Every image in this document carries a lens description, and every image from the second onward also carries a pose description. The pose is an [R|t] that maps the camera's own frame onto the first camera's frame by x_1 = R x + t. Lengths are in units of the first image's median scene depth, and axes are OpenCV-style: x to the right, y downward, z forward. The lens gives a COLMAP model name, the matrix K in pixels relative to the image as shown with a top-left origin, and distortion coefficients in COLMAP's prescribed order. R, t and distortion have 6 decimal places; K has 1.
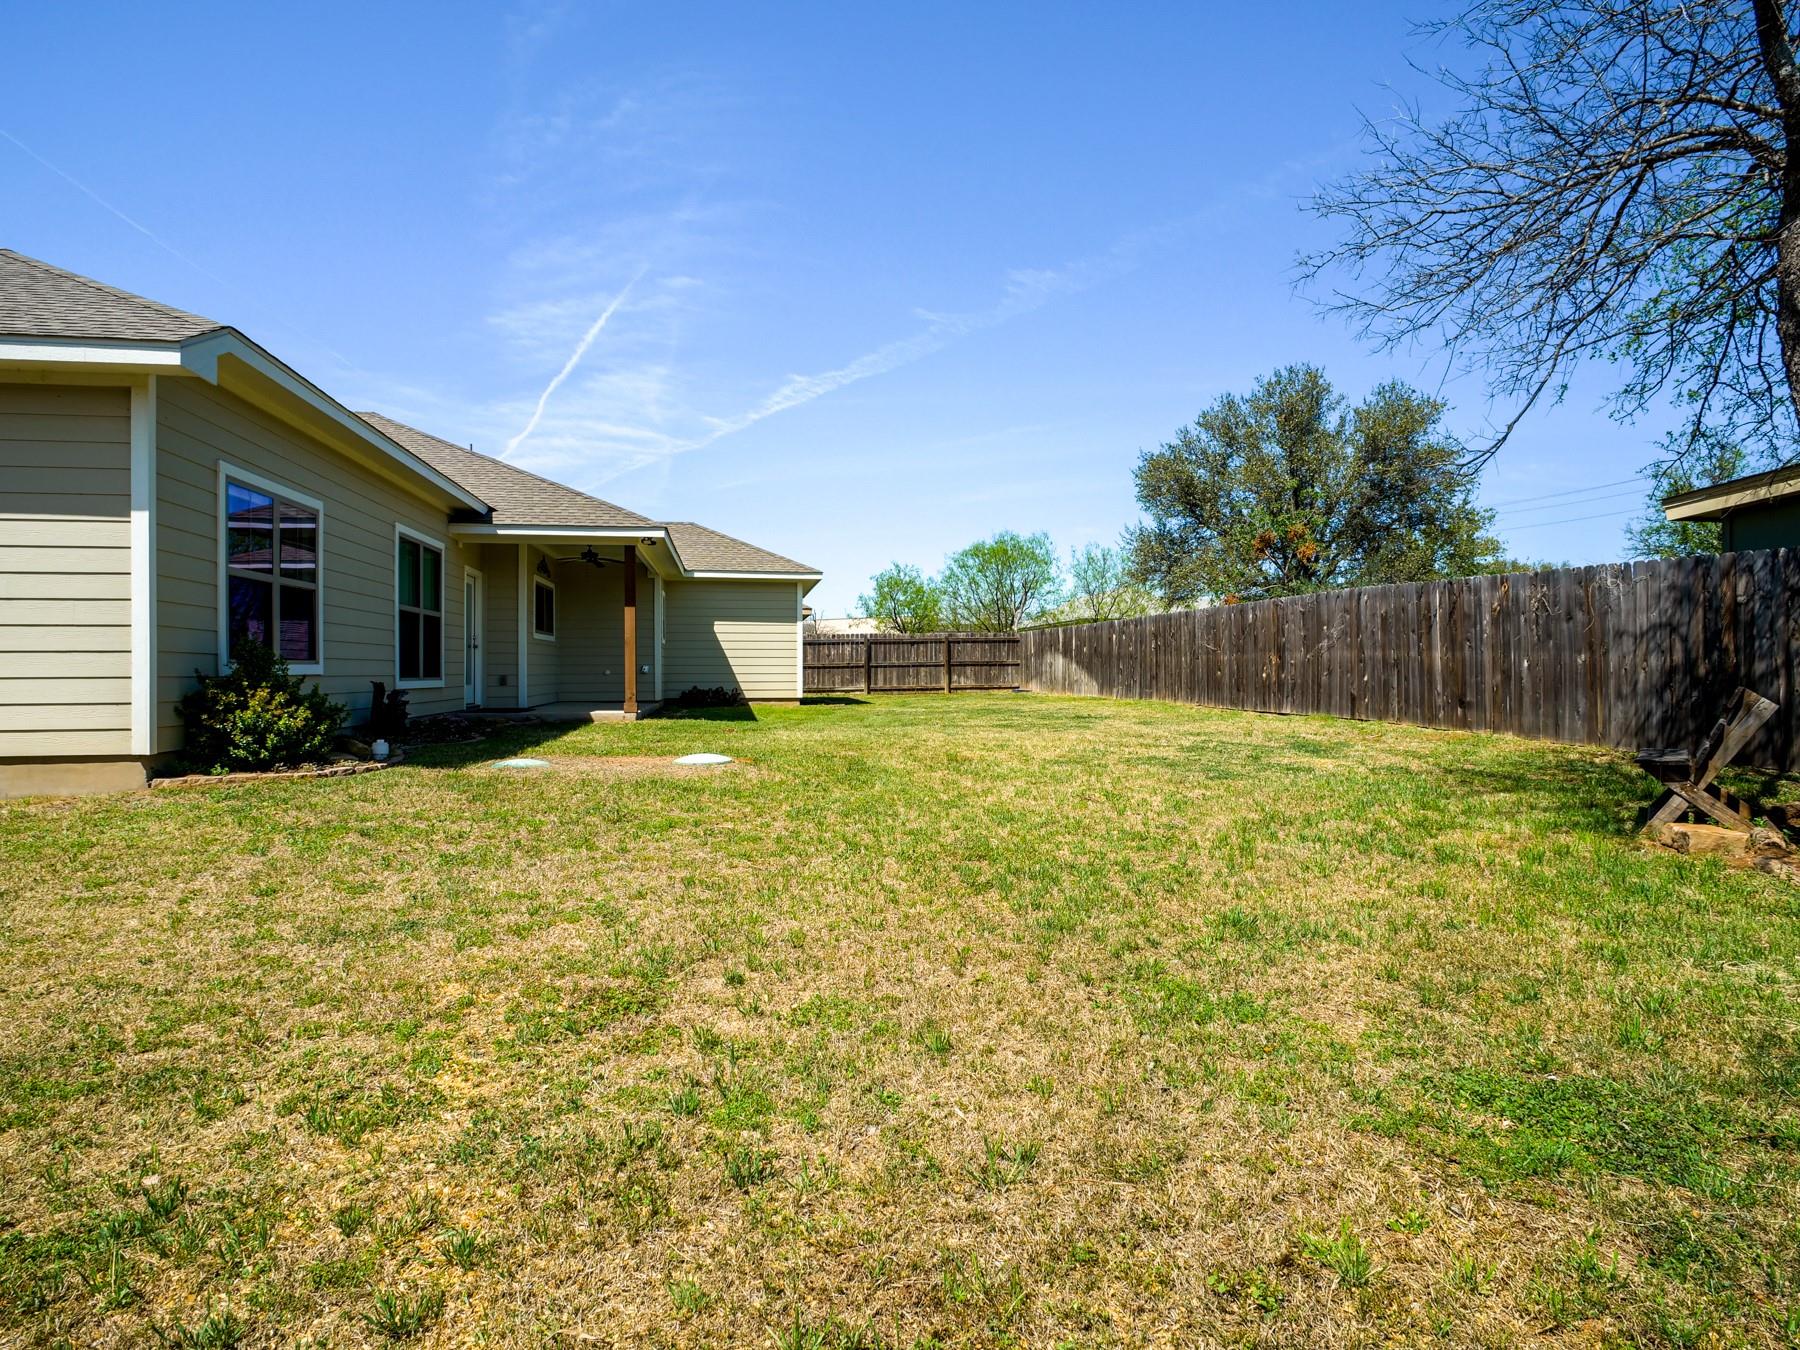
lens RADIAL K [[986.1, 0, 898.4], [0, 986.1, 672.1], [0, 0, 1]] dist [-0.014639, 0.002511]
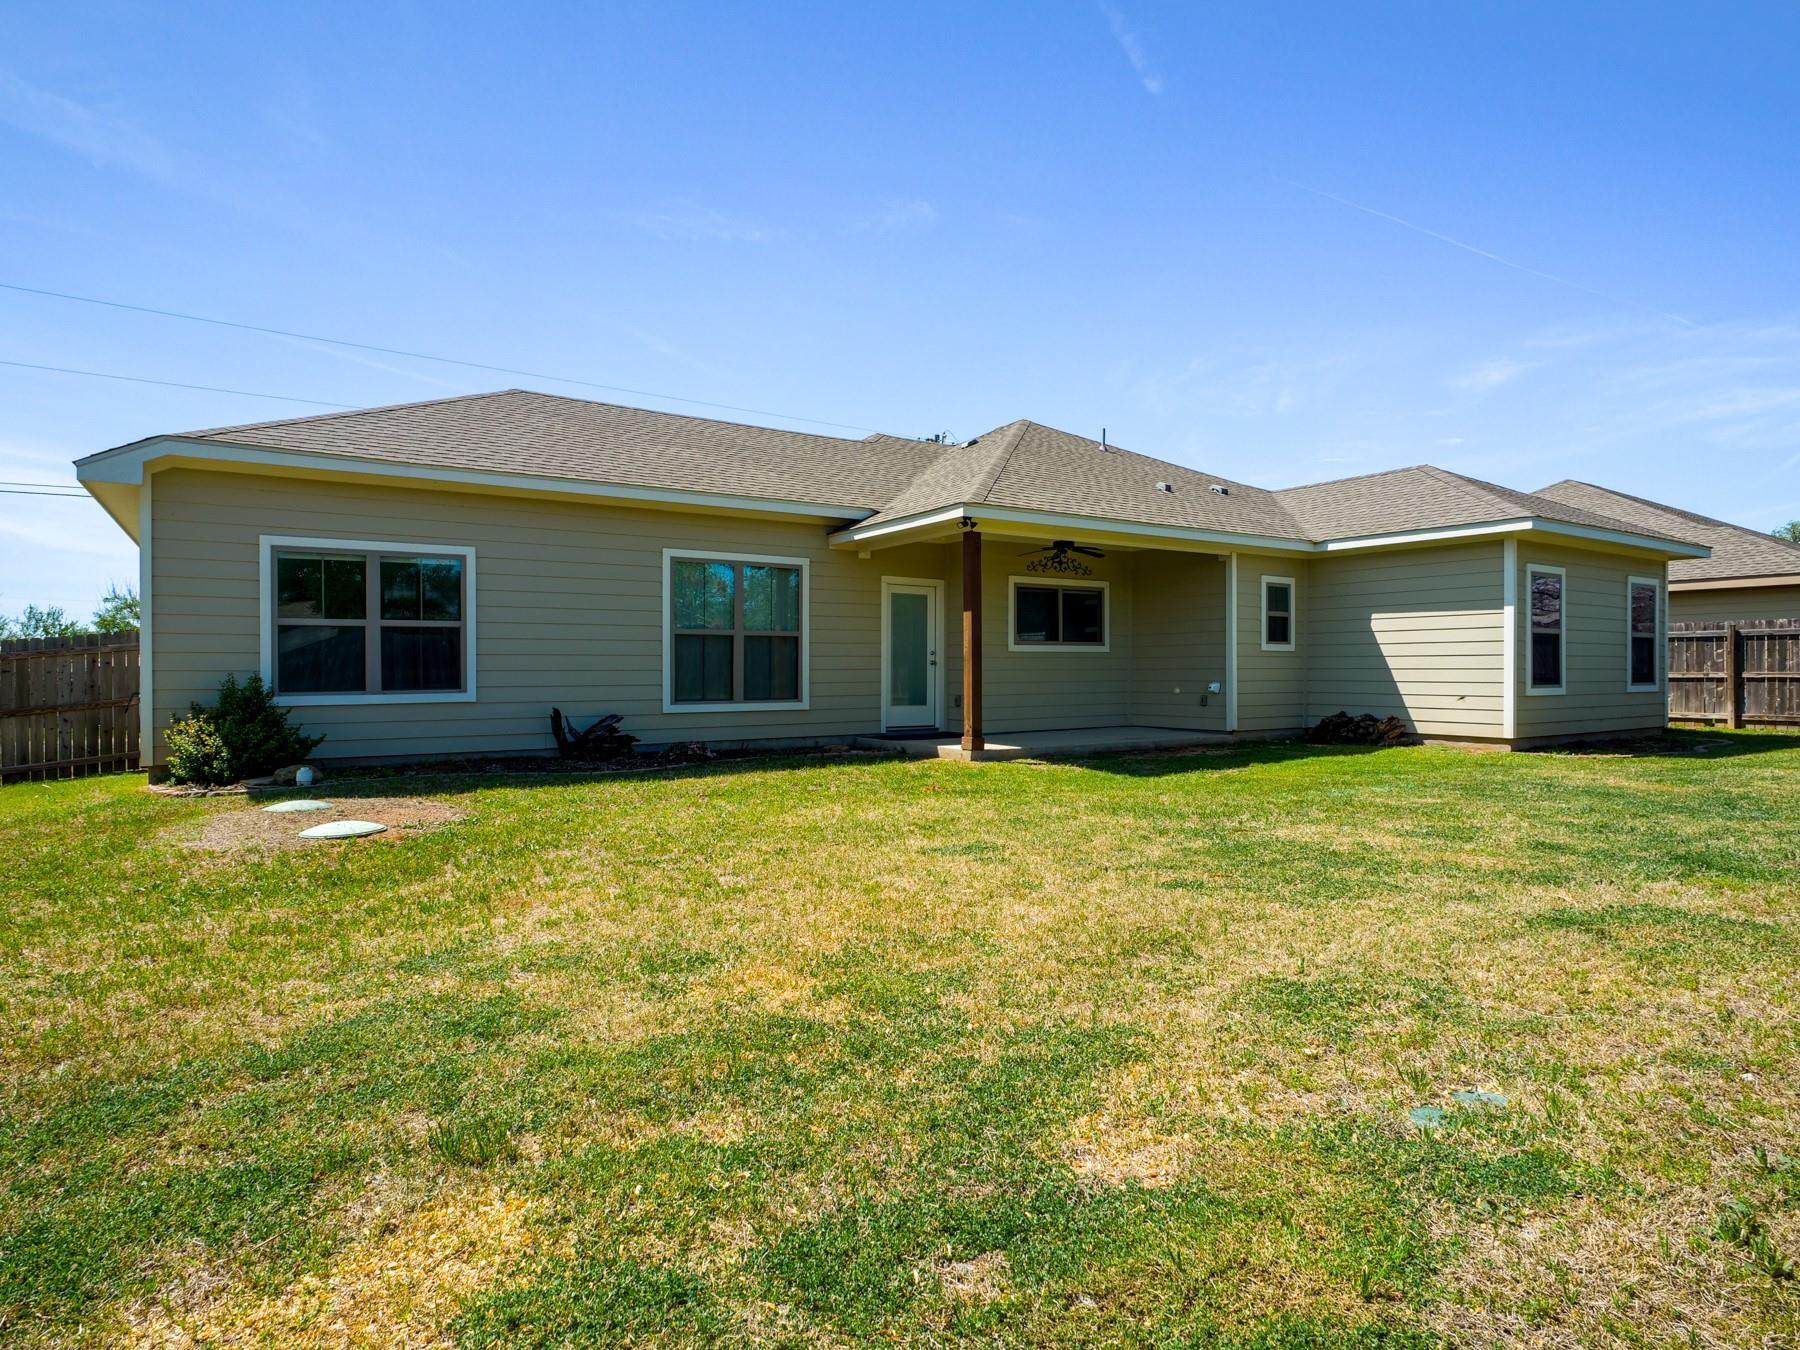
lens RADIAL K [[986.1, 0, 898.4], [0, 986.1, 672.1], [0, 0, 1]] dist [-0.014639, 0.002511]
pose [[0.393437, -0.009828, -0.919299, 0.295839], [0.003151, 0.999951, -0.009342, -0.007995], [0.919346, 0.000779, 0.393449, 0.462294]]
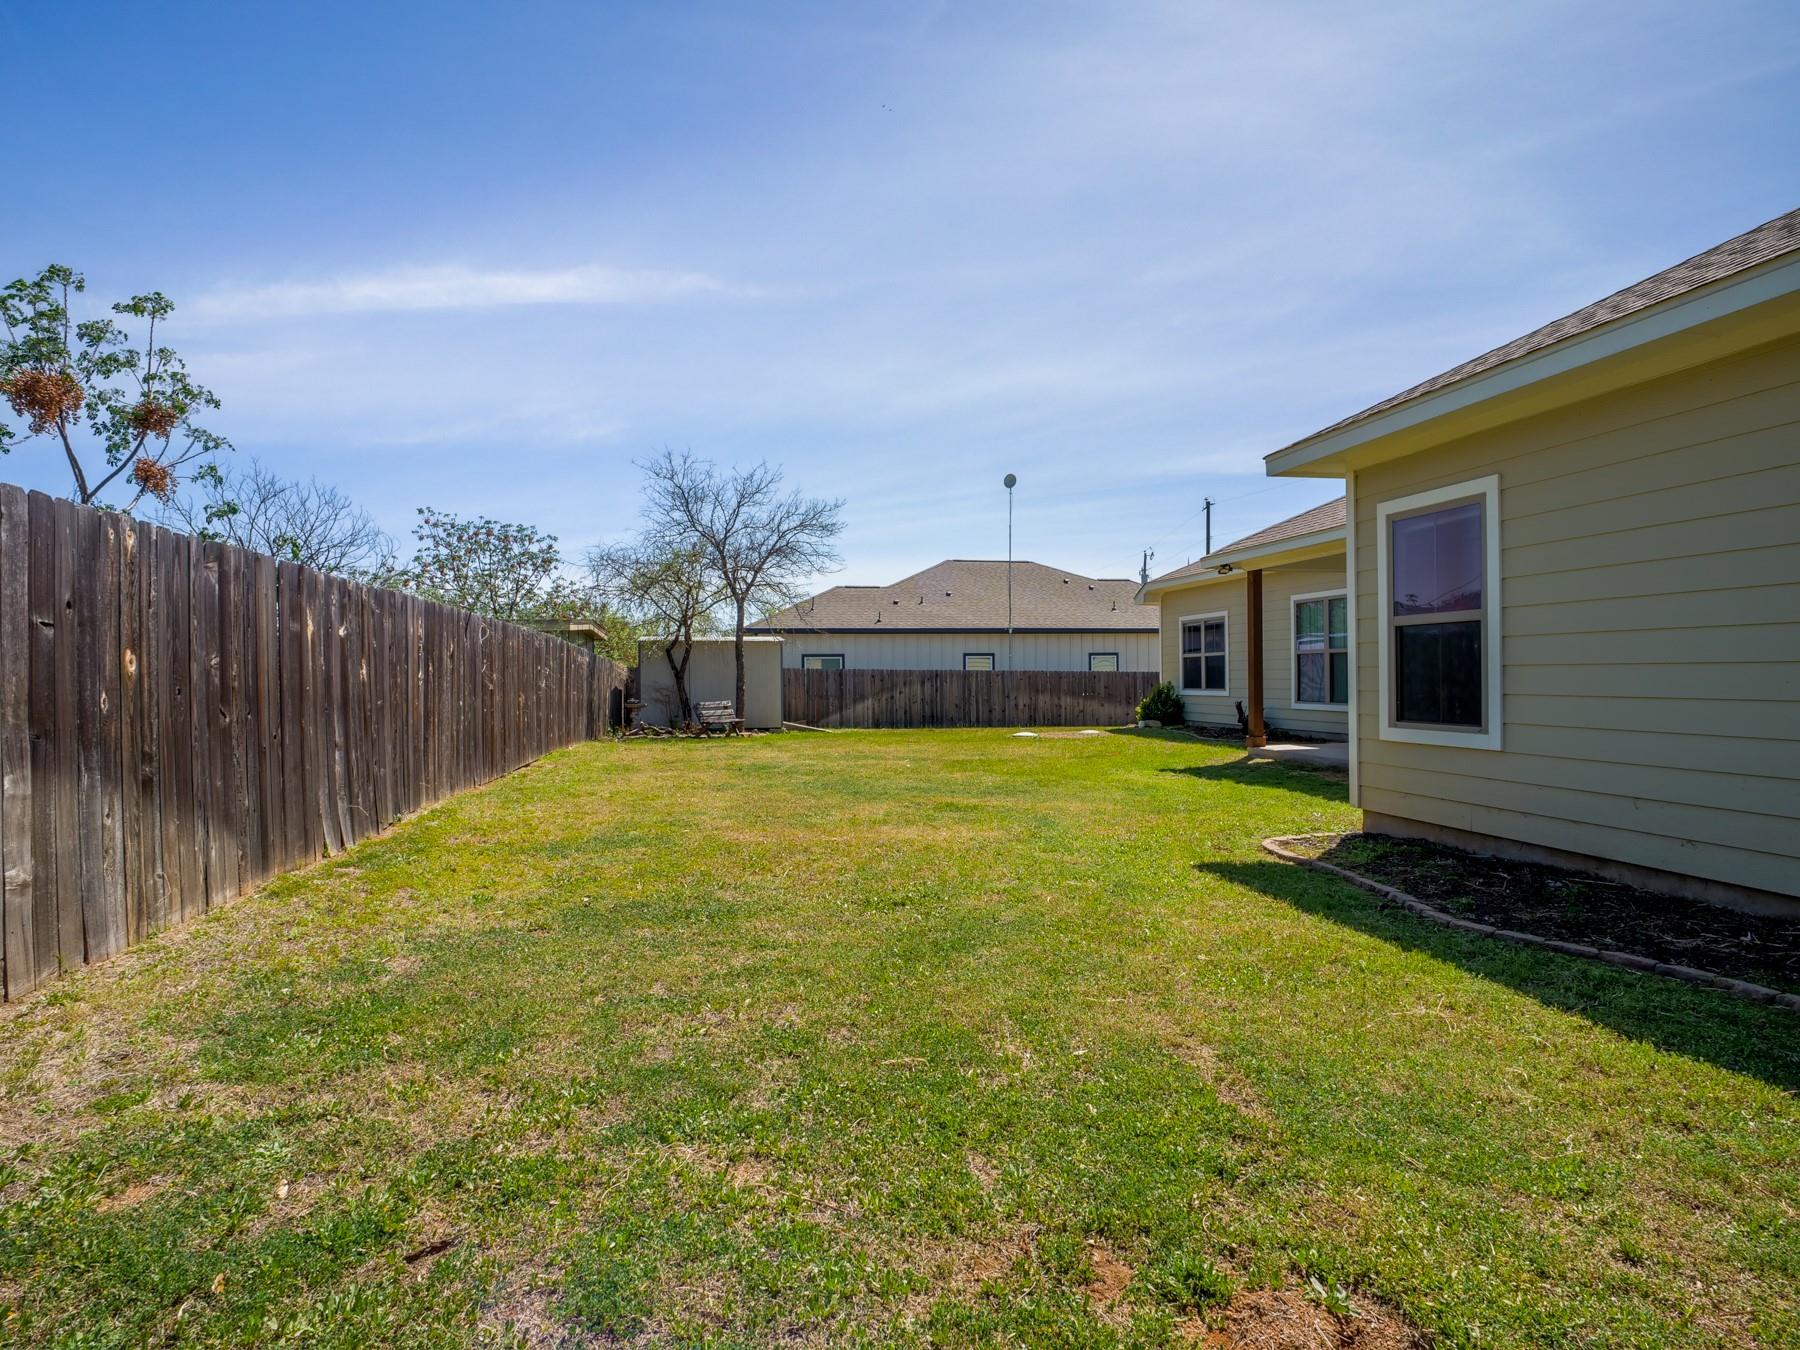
lens RADIAL K [[986.1, 0, 898.4], [0, 986.1, 672.1], [0, 0, 1]] dist [-0.014639, 0.002511]
pose [[-0.999857, 0.000298, -0.016933, 0.064544], [0.000257, 0.999997, 0.002448, -0.022853], [0.016934, 0.002444, -0.999854, 1.377540]]
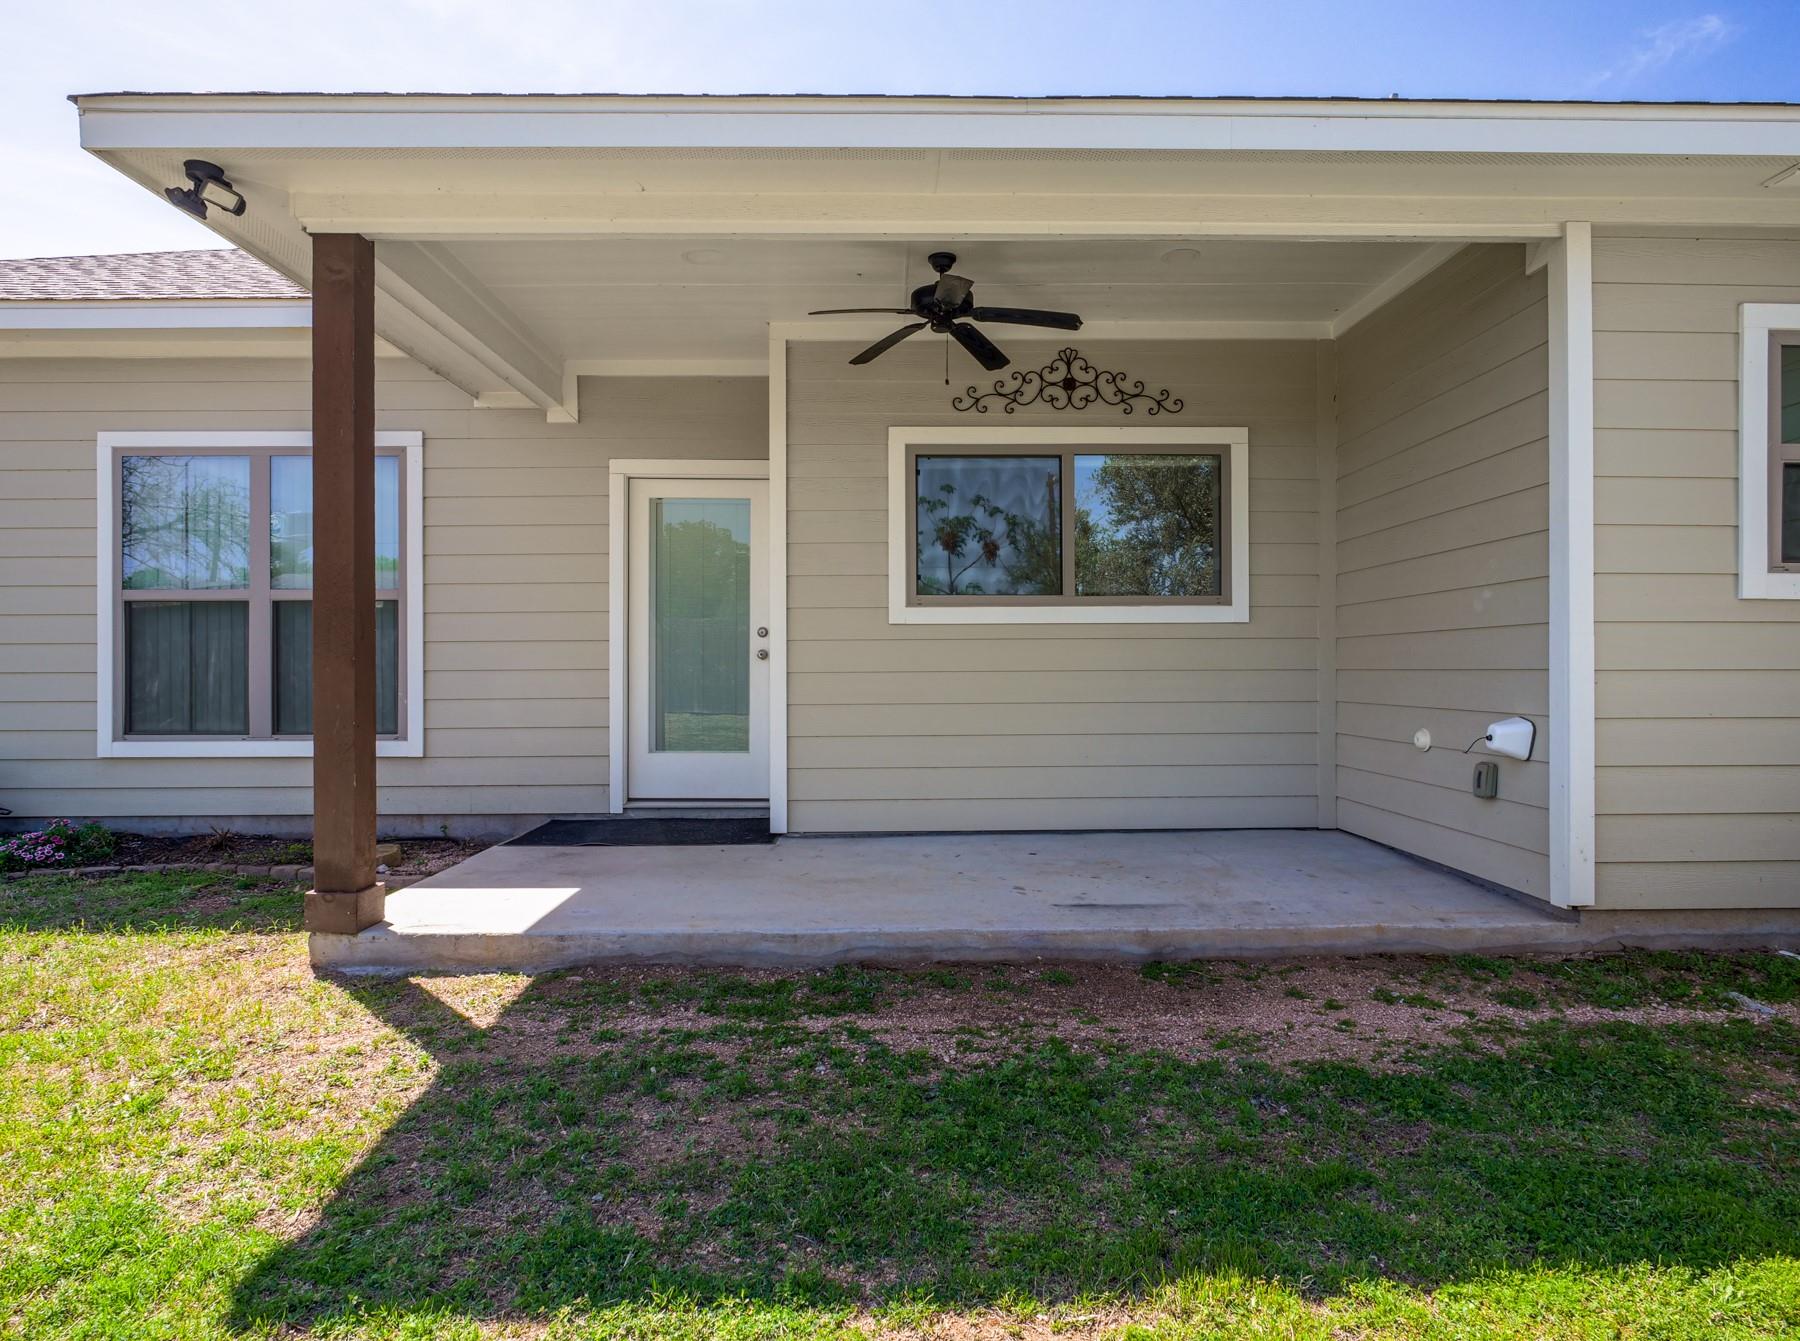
lens RADIAL K [[986.1, 0, 898.4], [0, 986.1, 667.6], [0, 0, 1]] dist [-0.014639, 0.002511]
pose [[-0.155807, -0.004157, -0.987779, -0.033153], [-0.001601, 0.999991, -0.003956, -0.015504], [0.987786, 0.000965, -0.155812, 0.835647]]
